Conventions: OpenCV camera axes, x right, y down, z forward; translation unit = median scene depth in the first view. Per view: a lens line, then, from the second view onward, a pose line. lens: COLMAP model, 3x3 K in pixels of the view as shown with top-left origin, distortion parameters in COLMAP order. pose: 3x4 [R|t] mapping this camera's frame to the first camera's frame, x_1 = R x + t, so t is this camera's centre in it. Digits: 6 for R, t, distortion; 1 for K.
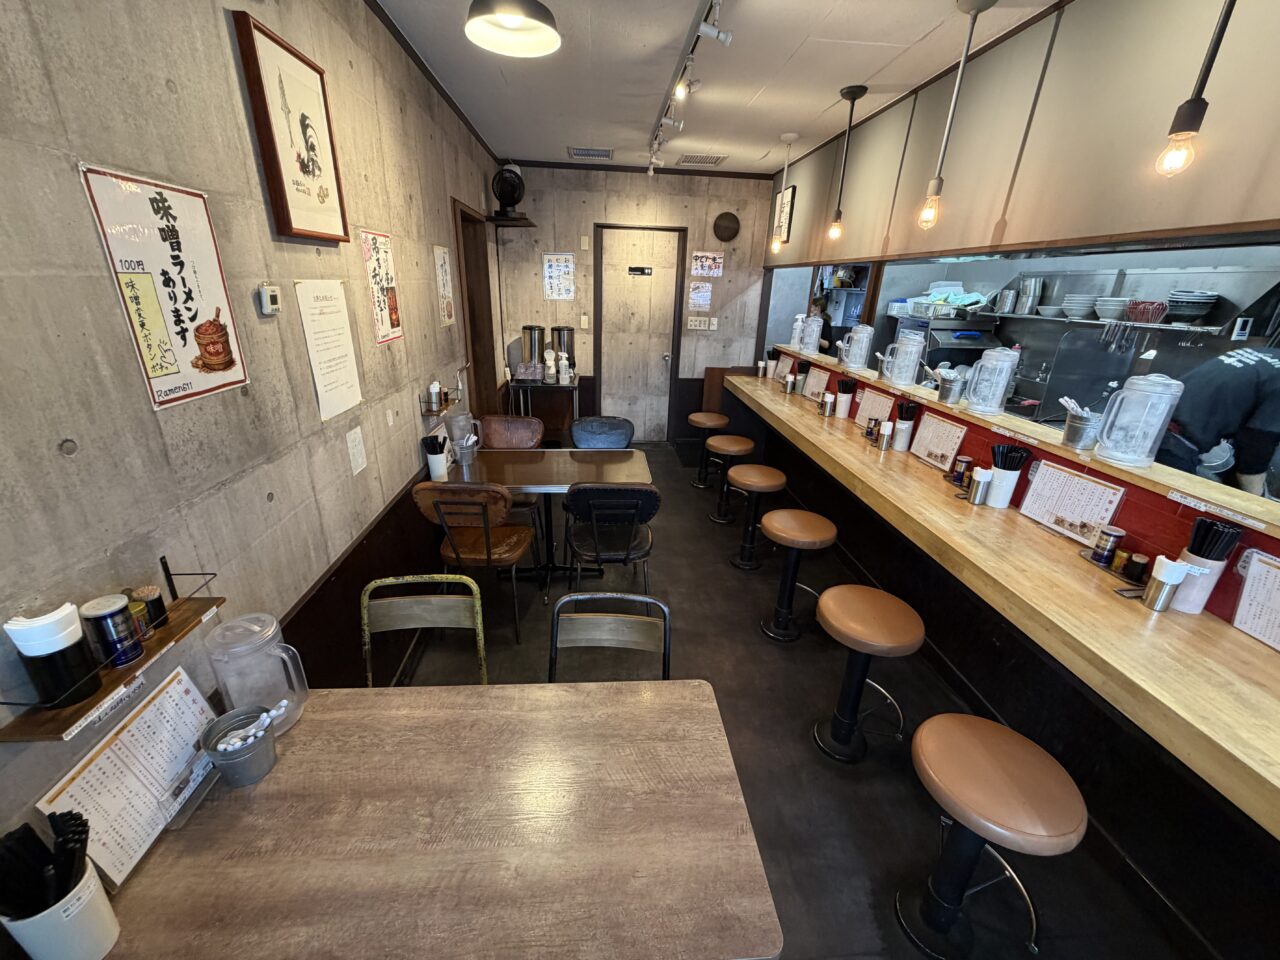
lens RADIAL K [[510.6, 0, 640.0], [0, 510.6, 480.0], [0, 0, 1]] dist [0.000291, 0.000027]
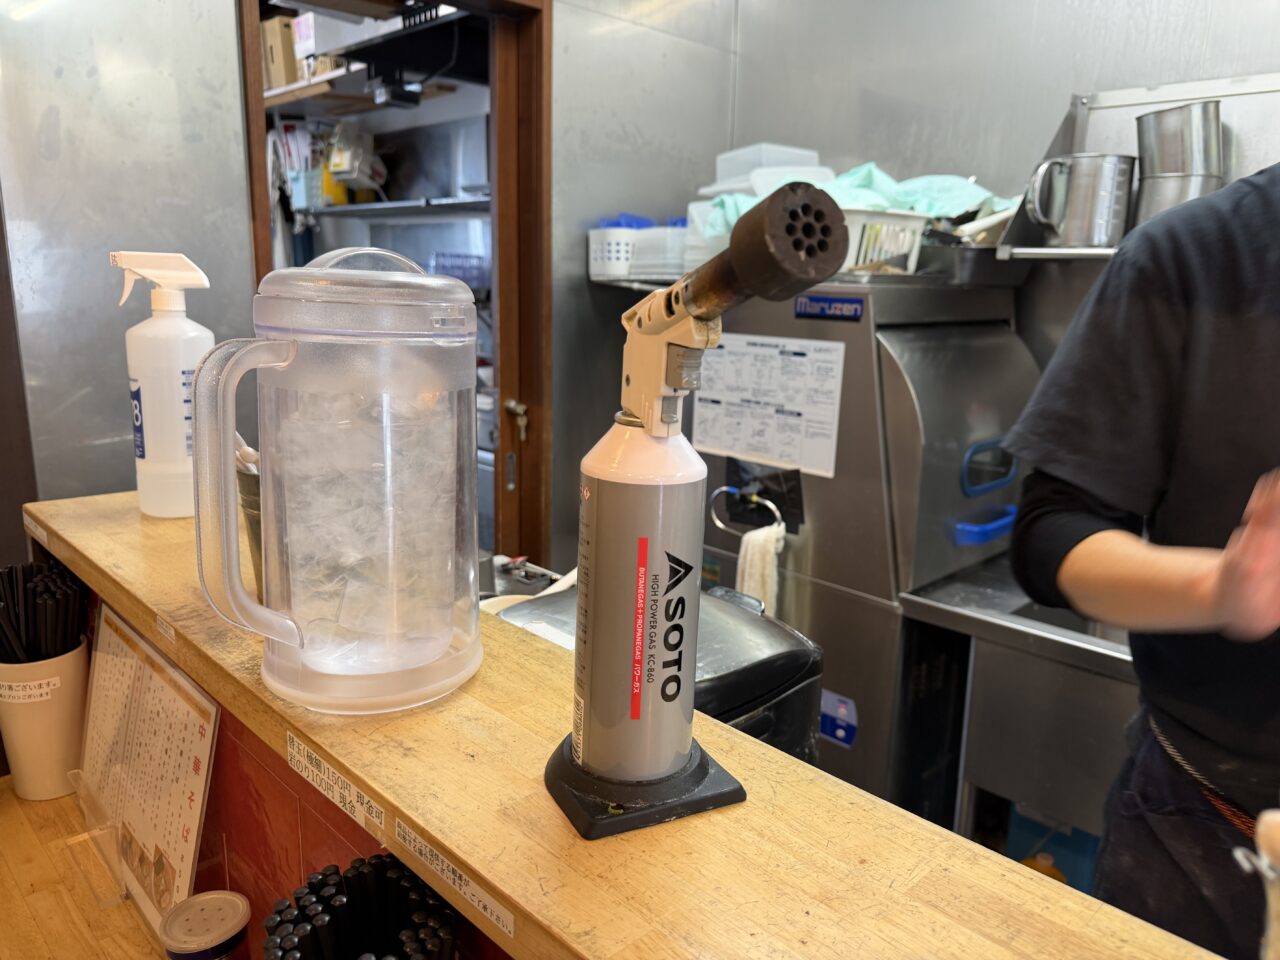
lens RADIAL K [[905.6, 0, 640.0], [0, 905.6, 480.0], [0, 0, 1]] dist [0.024294, -0.062515]
pose [[0.764555, -0.153340, 0.626053, 0.213976], [0.228671, 0.972639, -0.041029, -0.207056], [-0.602632, 0.174529, 0.778700, 0.669171]]
